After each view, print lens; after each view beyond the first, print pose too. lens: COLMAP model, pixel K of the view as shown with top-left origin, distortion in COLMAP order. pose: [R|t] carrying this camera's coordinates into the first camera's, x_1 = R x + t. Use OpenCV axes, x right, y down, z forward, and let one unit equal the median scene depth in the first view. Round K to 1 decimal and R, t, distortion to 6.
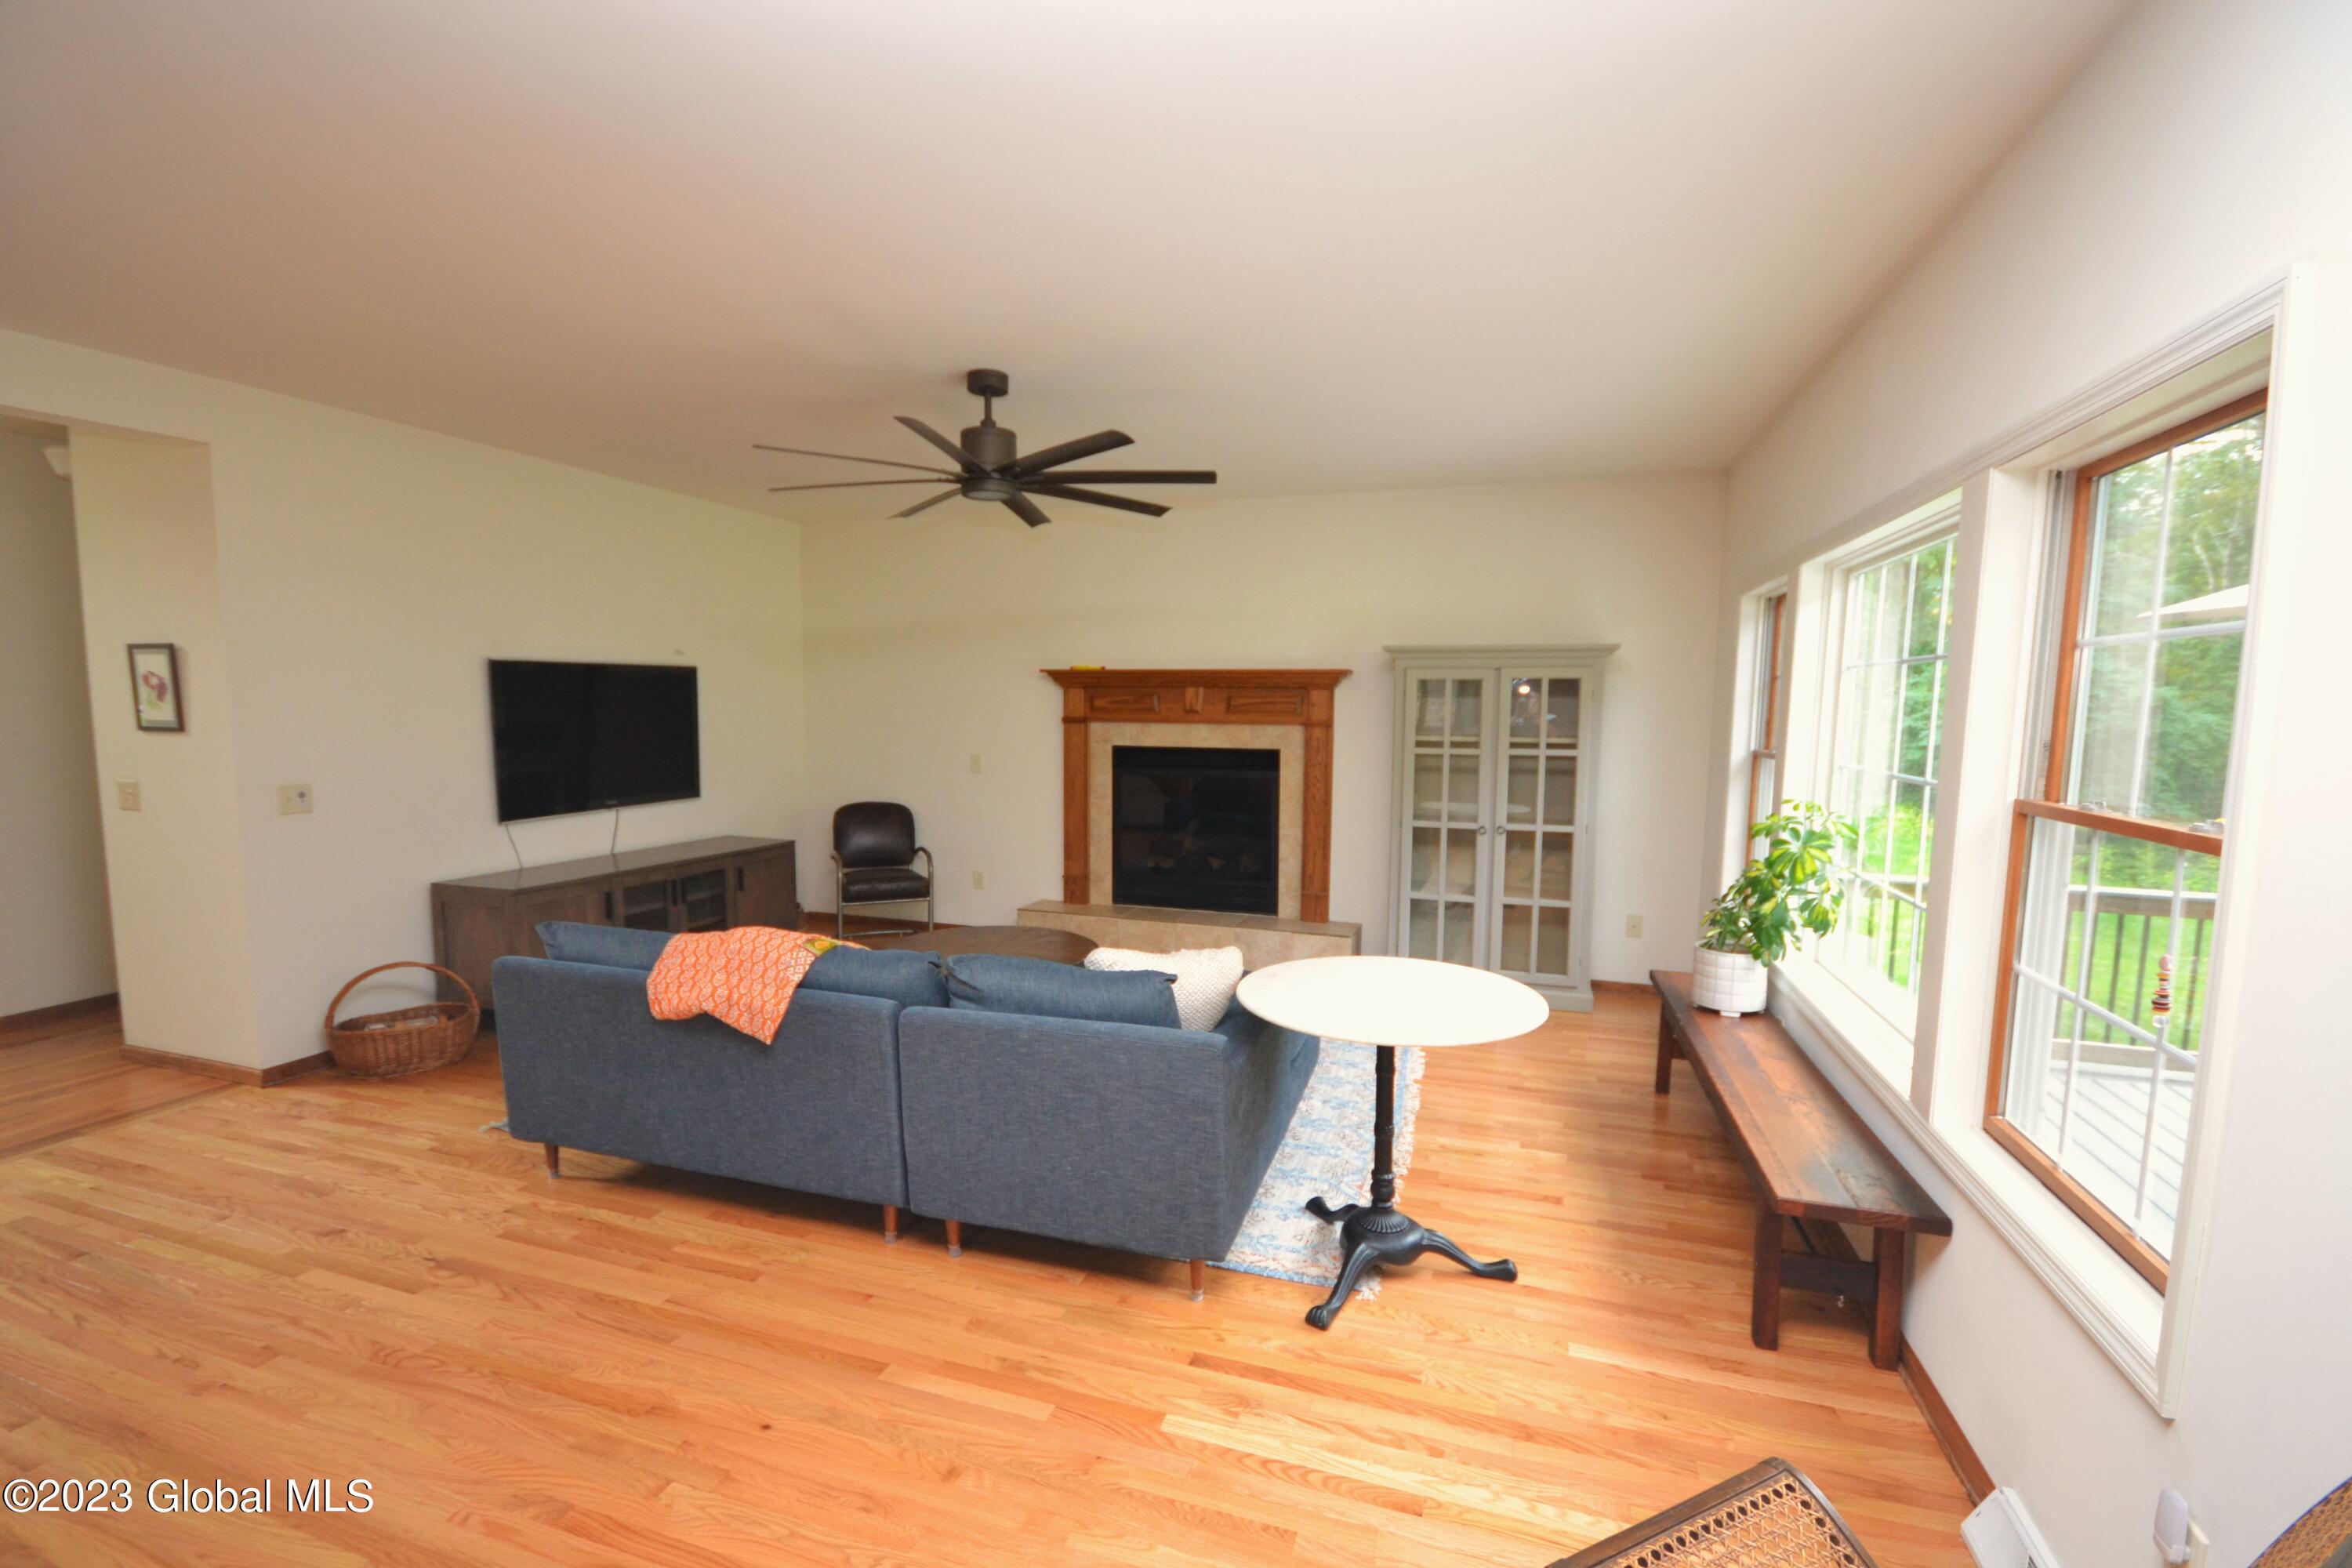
lens RADIAL K [[1030.4, 0, 1167.8], [0, 1030.4, 796.4], [0, 0, 1]] dist [-0.002878, 0.000179]
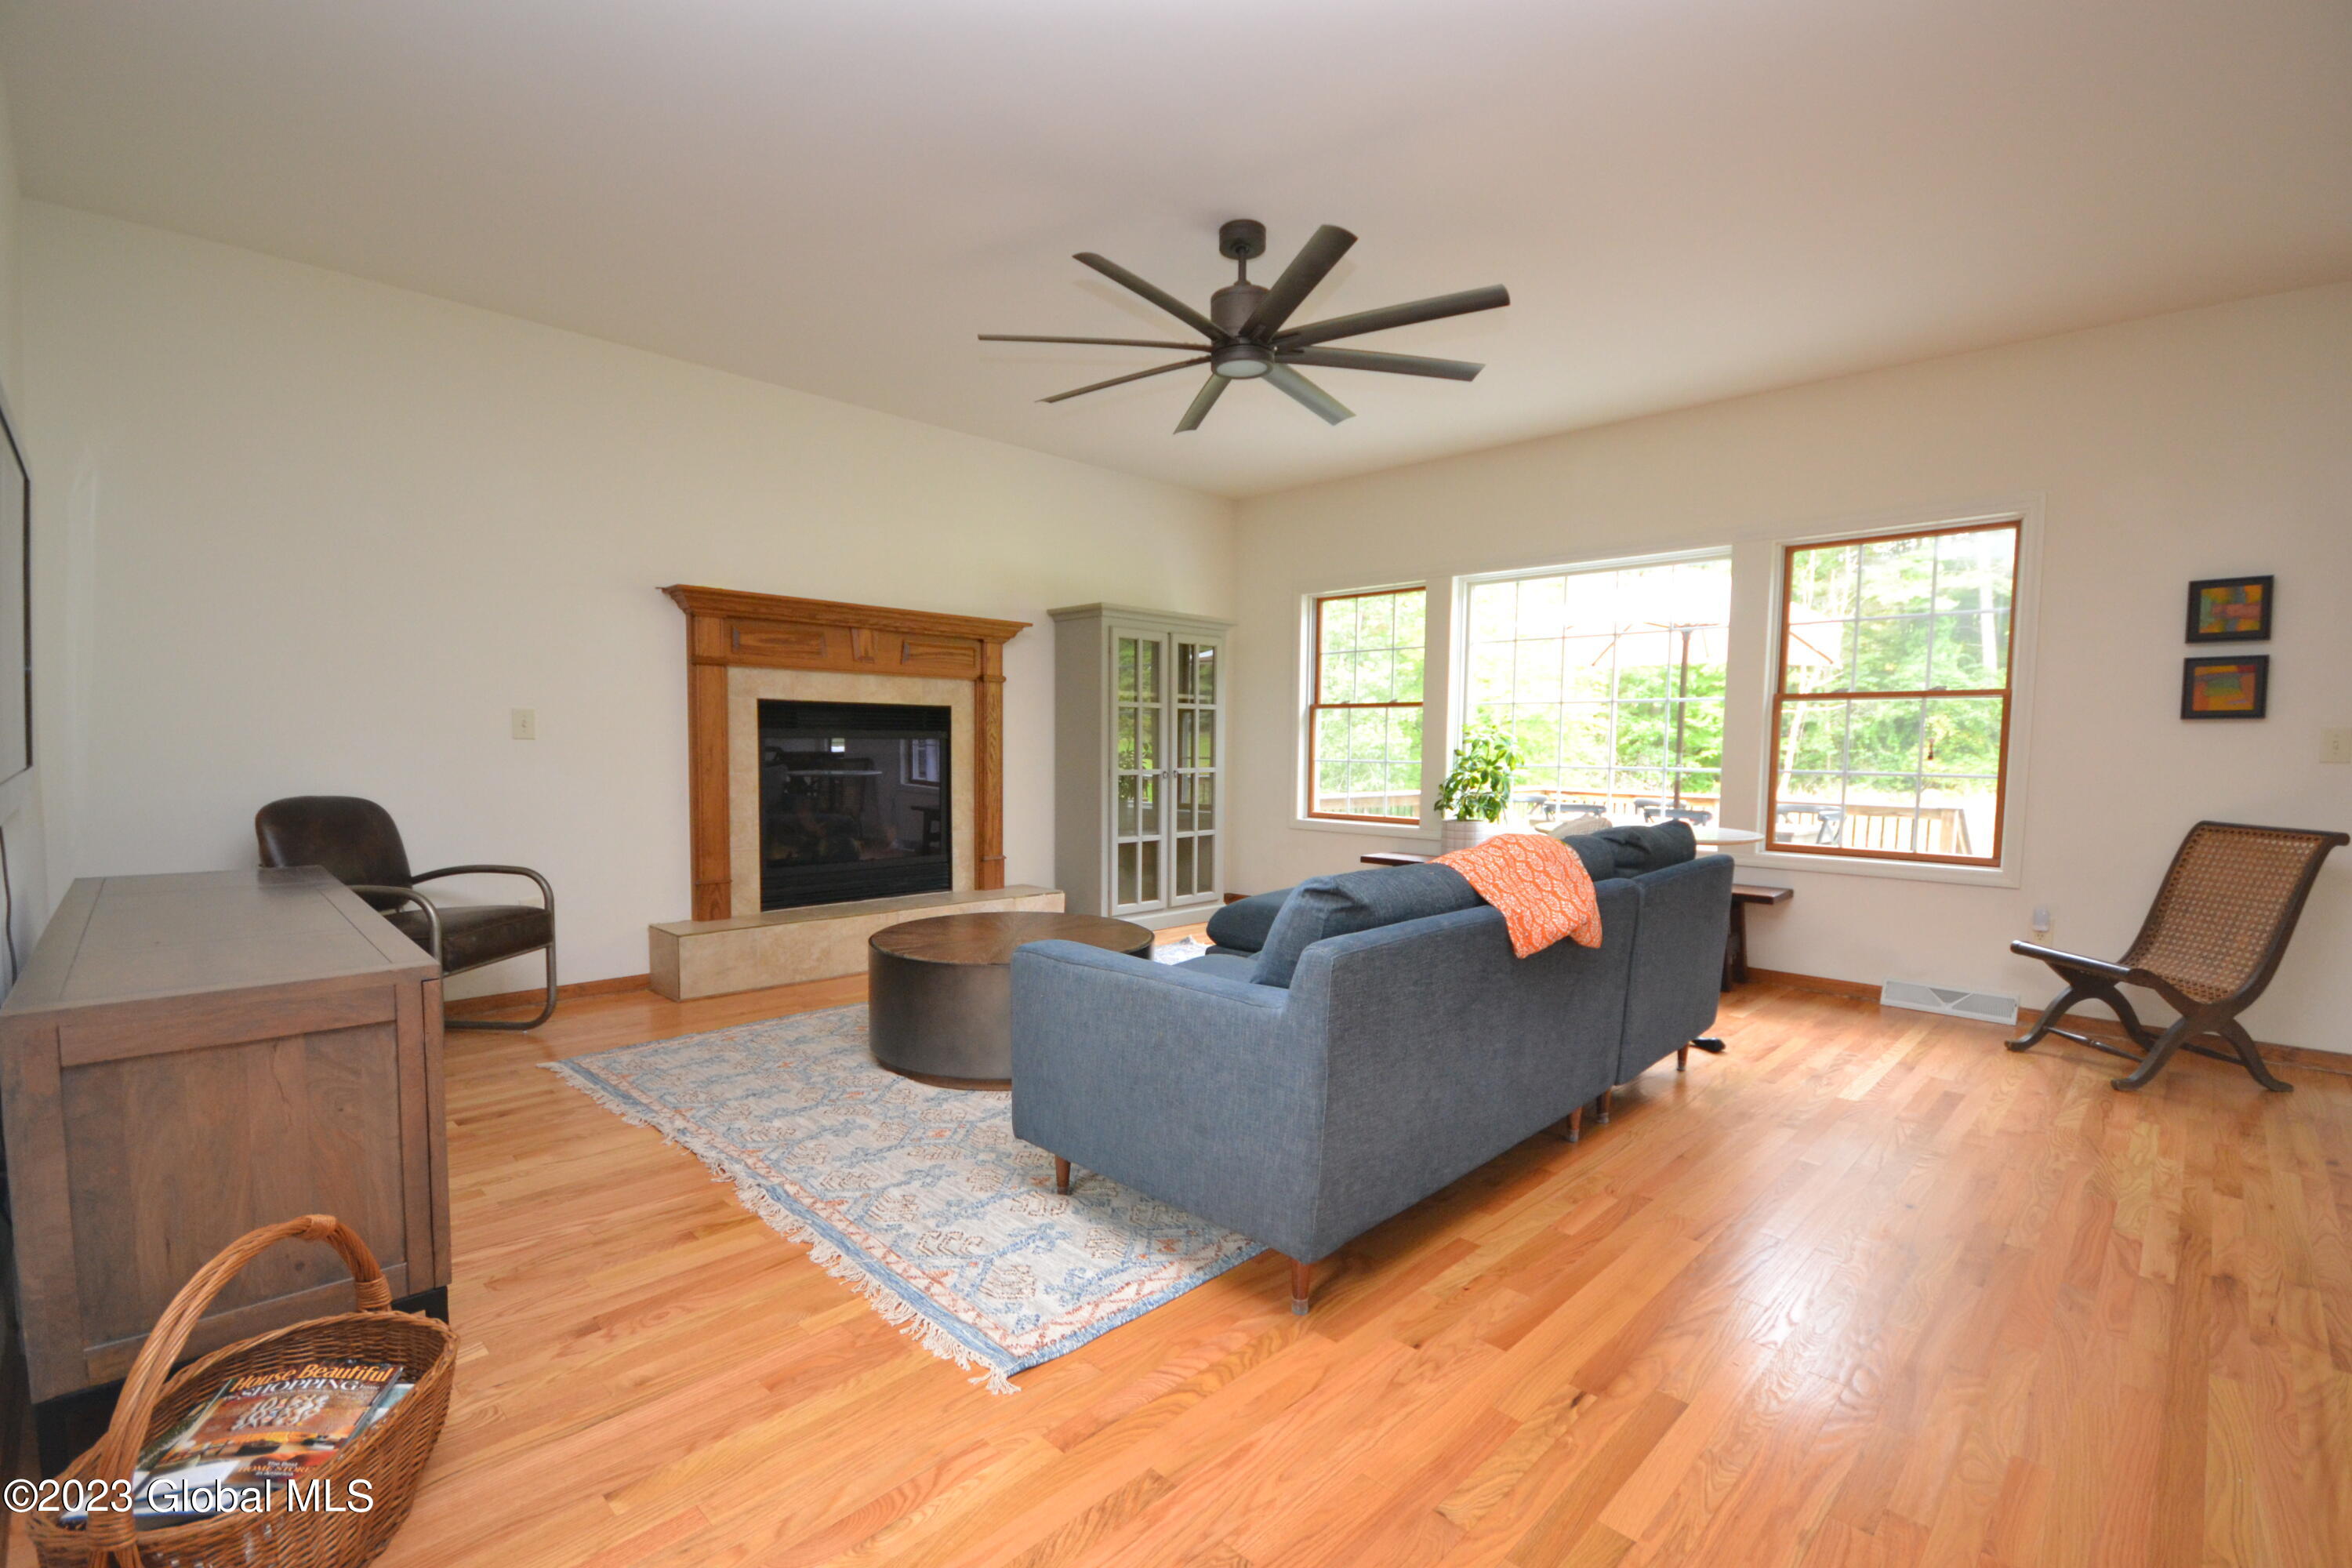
lens RADIAL K [[1030.4, 0, 1168.2], [0, 1030.4, 798.6], [0, 0, 1]] dist [-0.002878, 0.000179]
pose [[0.453362, -0.051565, 0.889834, -0.612800], [0.073545, 0.997085, 0.020310, 0.030968], [-0.888287, 0.056235, 0.455833, 0.418455]]
